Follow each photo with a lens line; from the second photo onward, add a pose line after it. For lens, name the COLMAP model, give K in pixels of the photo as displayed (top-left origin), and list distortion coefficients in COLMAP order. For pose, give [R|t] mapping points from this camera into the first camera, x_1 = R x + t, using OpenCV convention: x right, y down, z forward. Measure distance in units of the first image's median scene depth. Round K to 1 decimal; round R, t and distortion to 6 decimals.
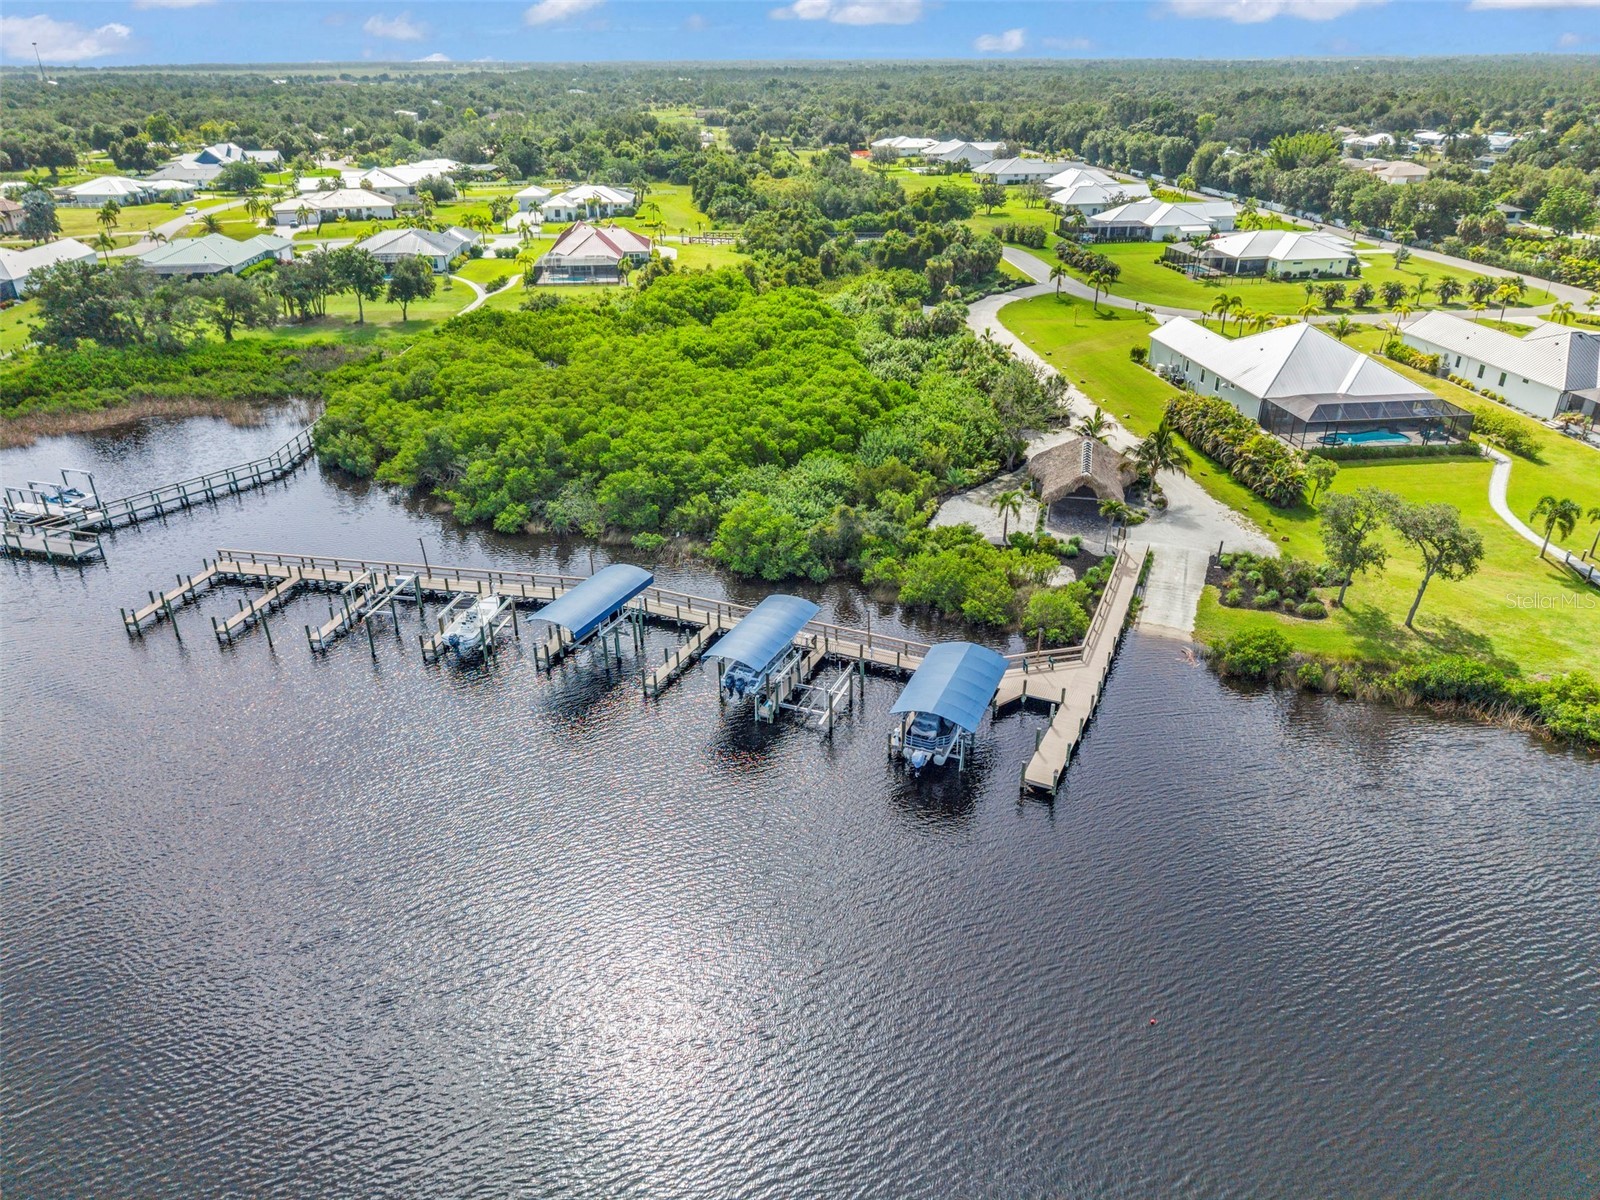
lens RADIAL K [[1060.9, 0, 789.3], [0, 1060.9, 596.6], [0, 0, 1]] dist [0.028782, -0.032741]
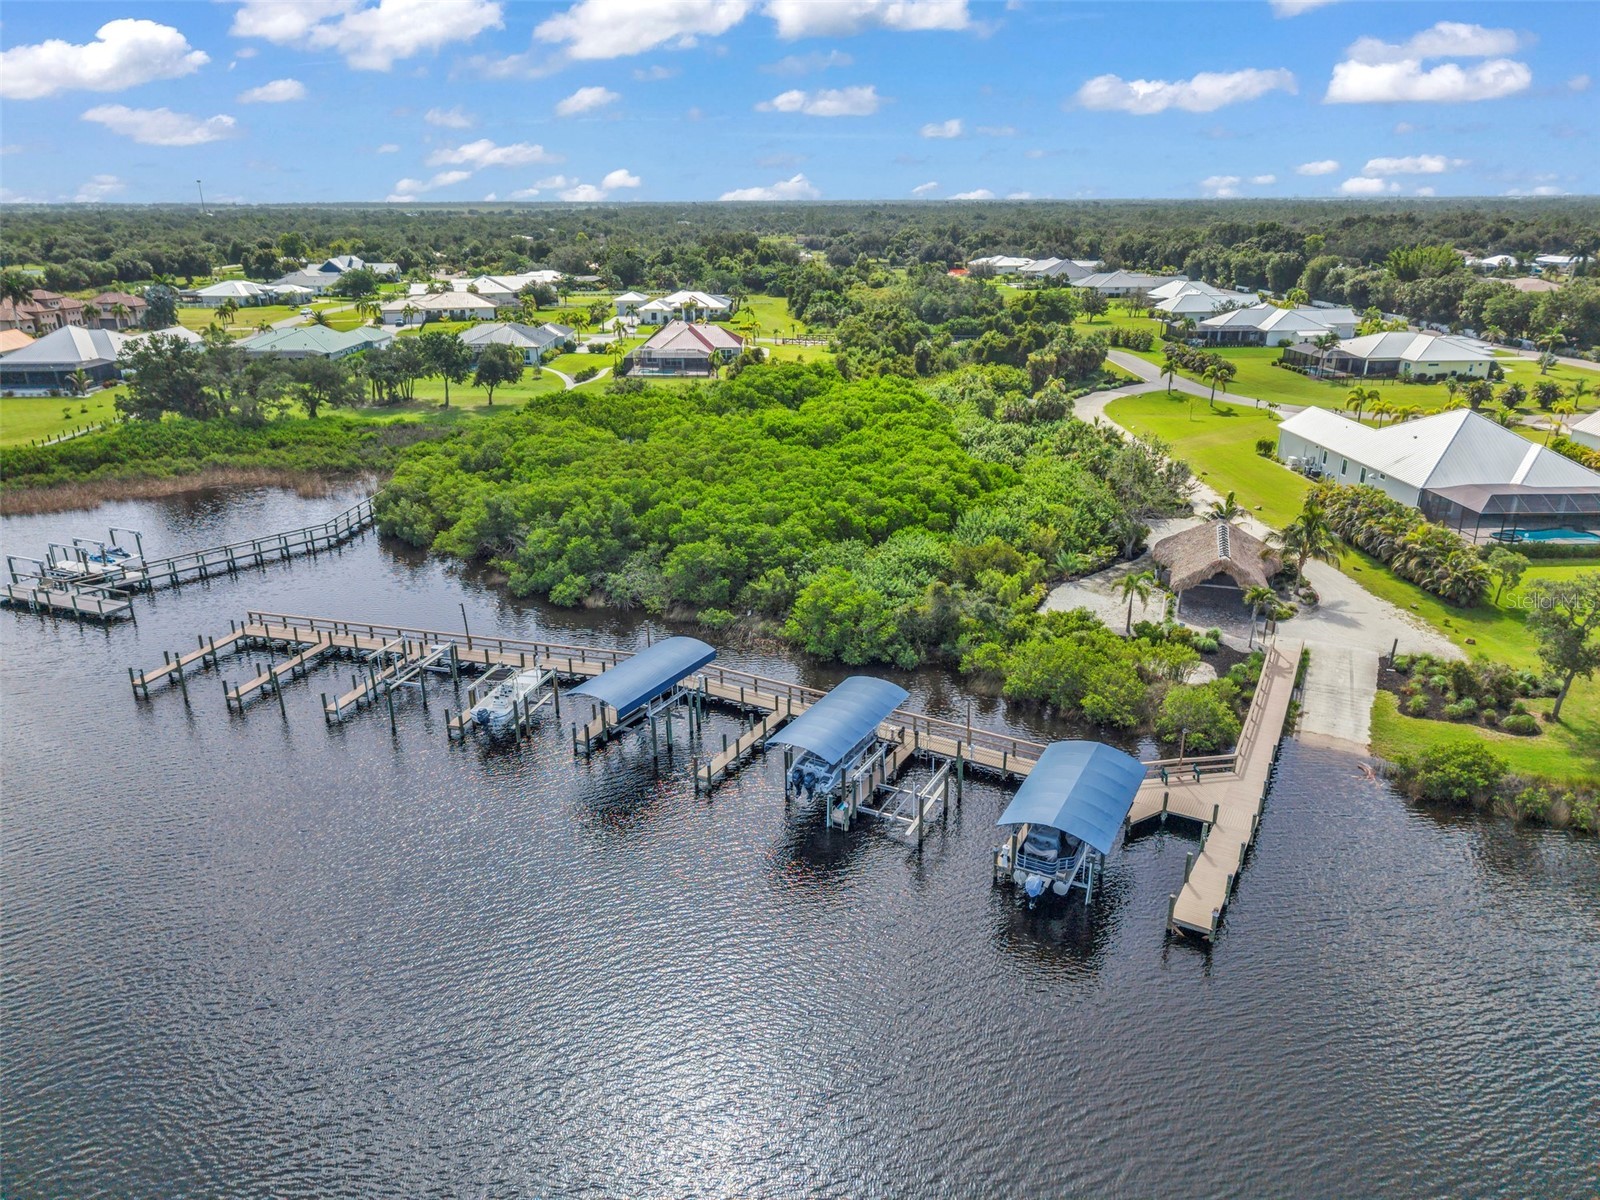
lens RADIAL K [[1060.9, 0, 789.3], [0, 1060.9, 596.6], [0, 0, 1]] dist [0.028782, -0.032741]
pose [[0.996225, 0.031509, -0.080884, -0.000312], [-0.040226, 0.993280, -0.108517, 0.020433], [0.076922, 0.111361, 0.990799, 0.110429]]
